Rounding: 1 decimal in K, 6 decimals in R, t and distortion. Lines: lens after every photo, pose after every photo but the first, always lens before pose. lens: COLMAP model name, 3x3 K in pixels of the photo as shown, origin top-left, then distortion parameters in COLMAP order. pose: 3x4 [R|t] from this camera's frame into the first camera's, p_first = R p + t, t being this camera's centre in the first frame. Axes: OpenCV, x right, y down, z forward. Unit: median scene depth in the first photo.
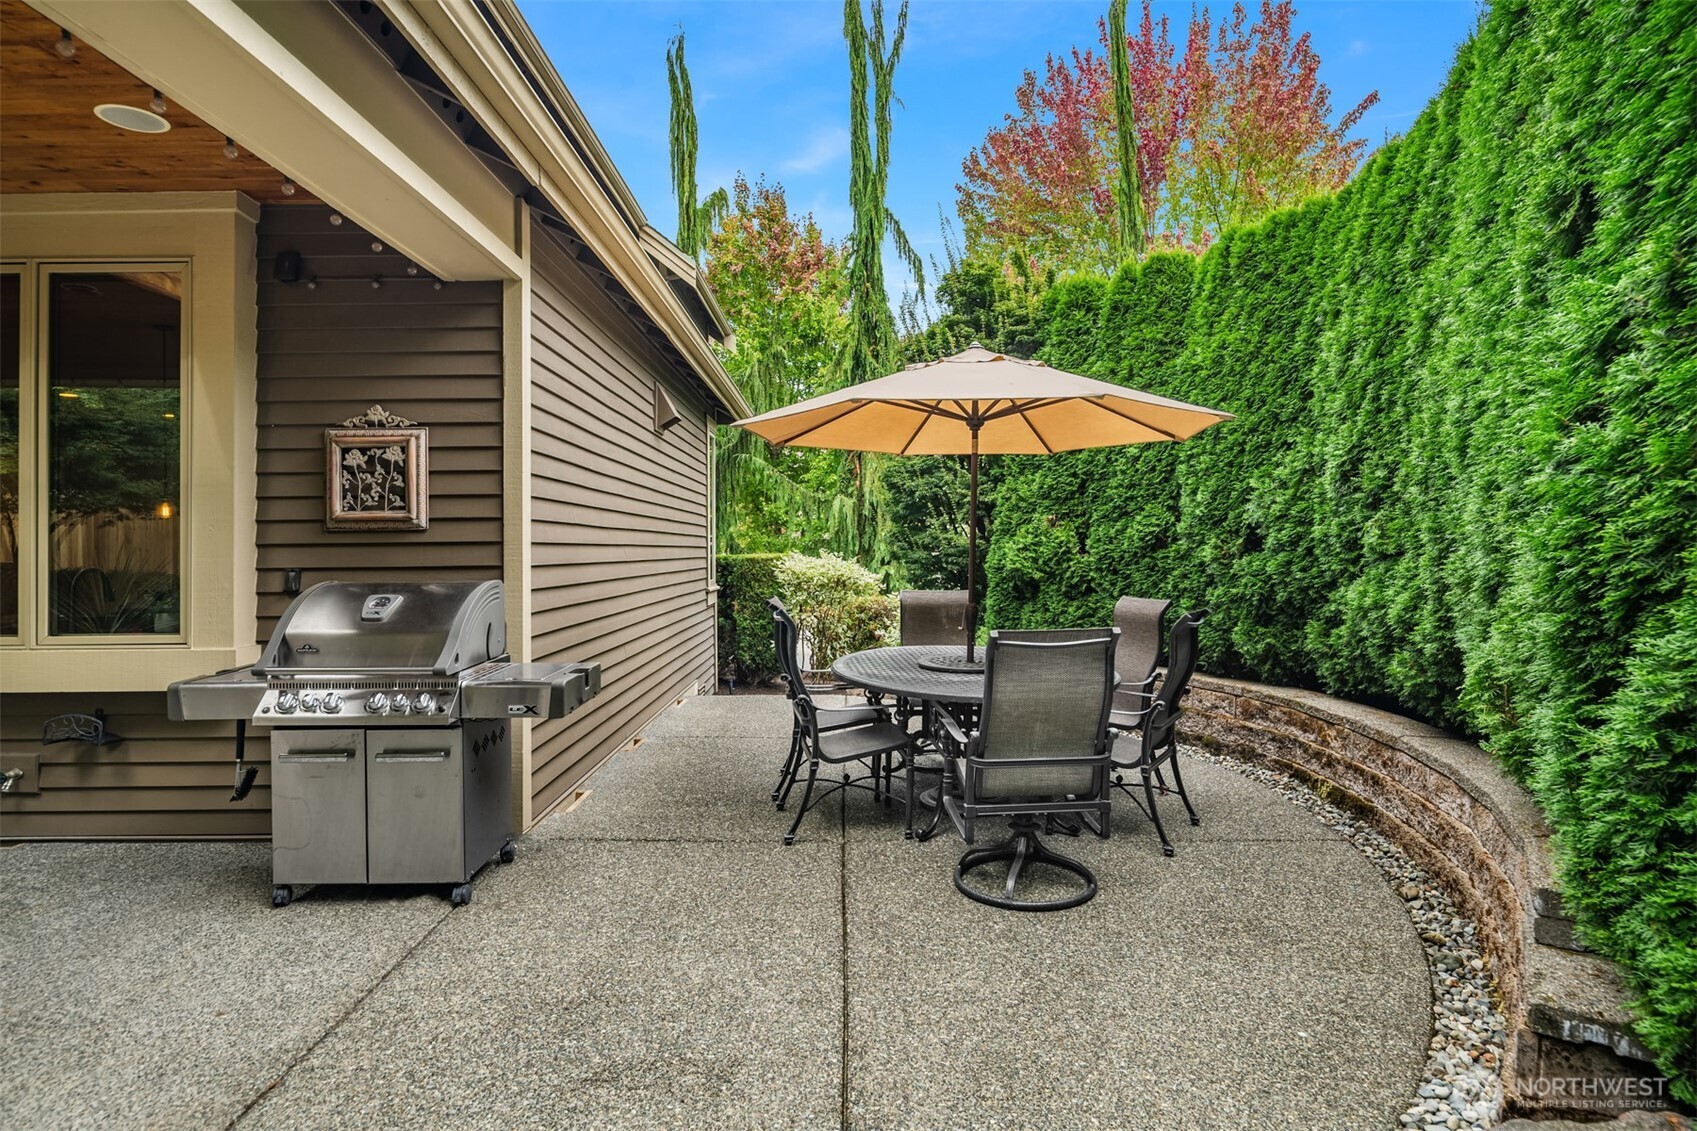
lens RADIAL K [[926.2, 0, 850.5], [0, 926.2, 540.4], [0, 0, 1]] dist [-0.002114, -0.002224]
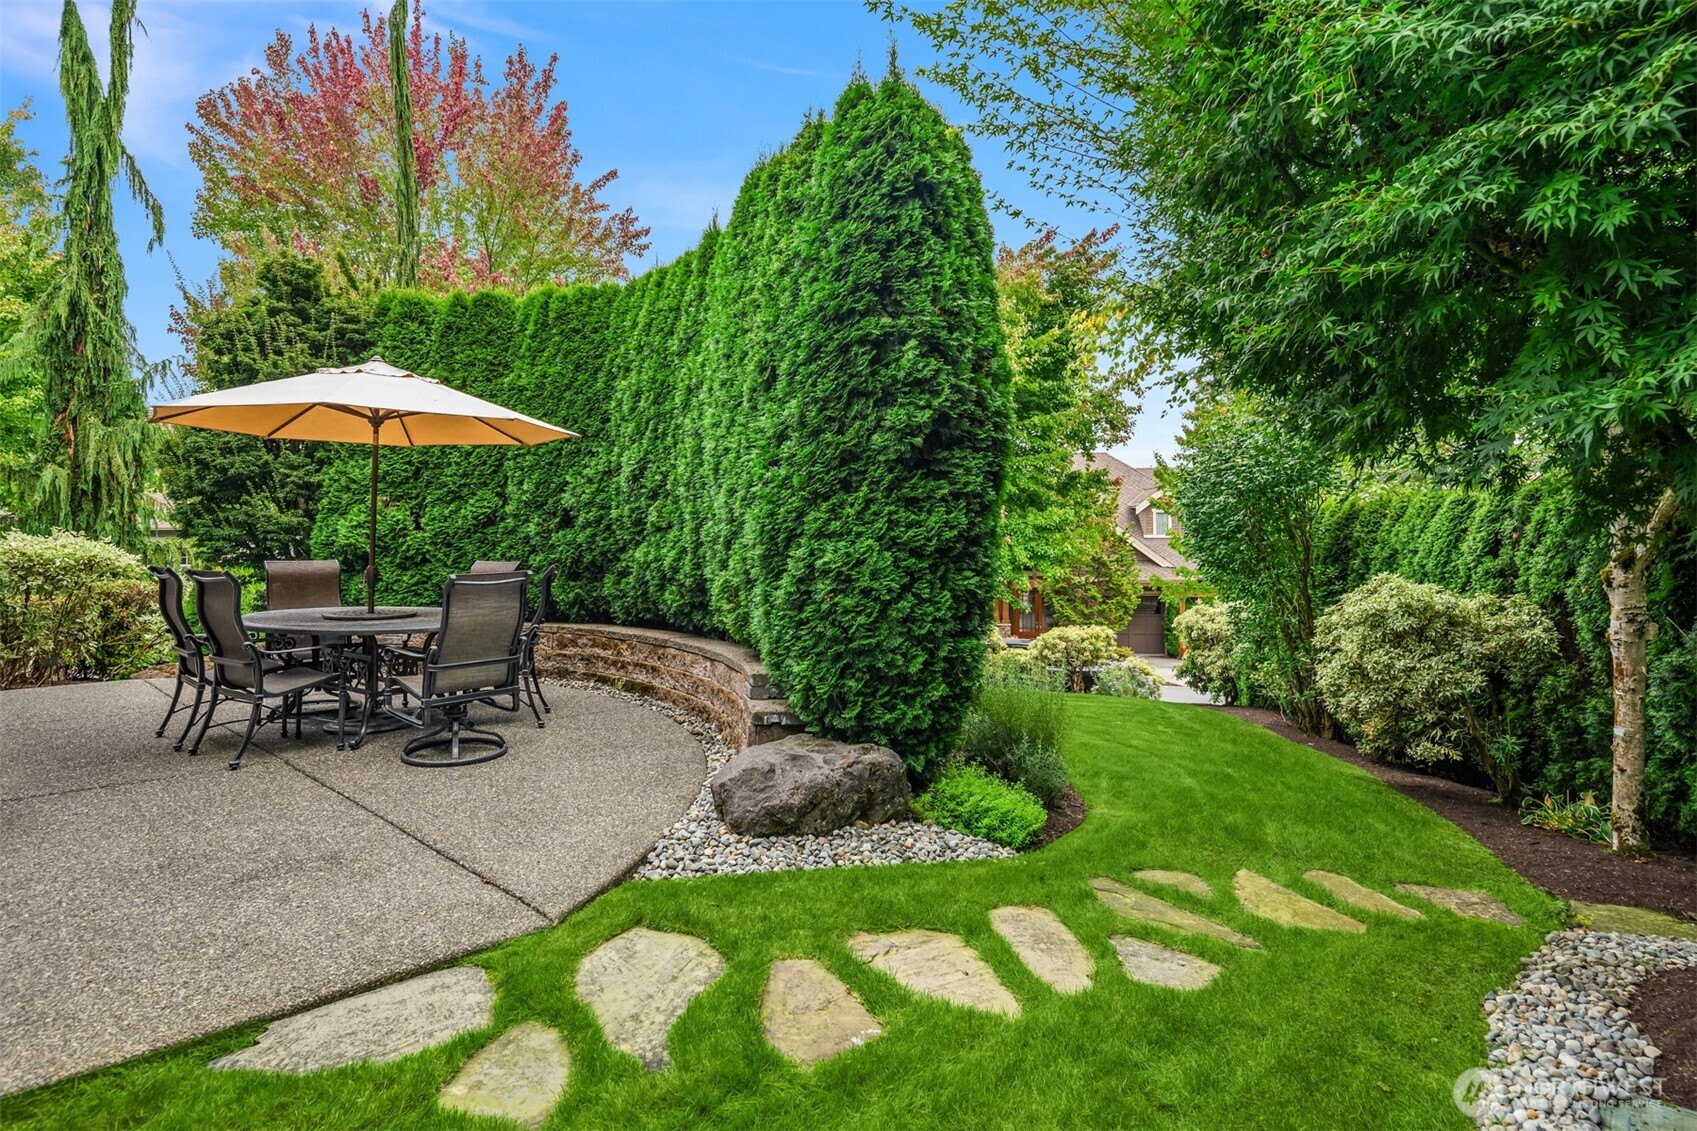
lens RADIAL K [[926.2, 0, 850.5], [0, 926.2, 540.4], [0, 0, 1]] dist [-0.002114, -0.002224]
pose [[0.698075, -0.001867, 0.716022, -0.303509], [-0.008334, 0.999908, 0.010732, 0.014661], [-0.715976, -0.013459, 0.697995, -0.318835]]
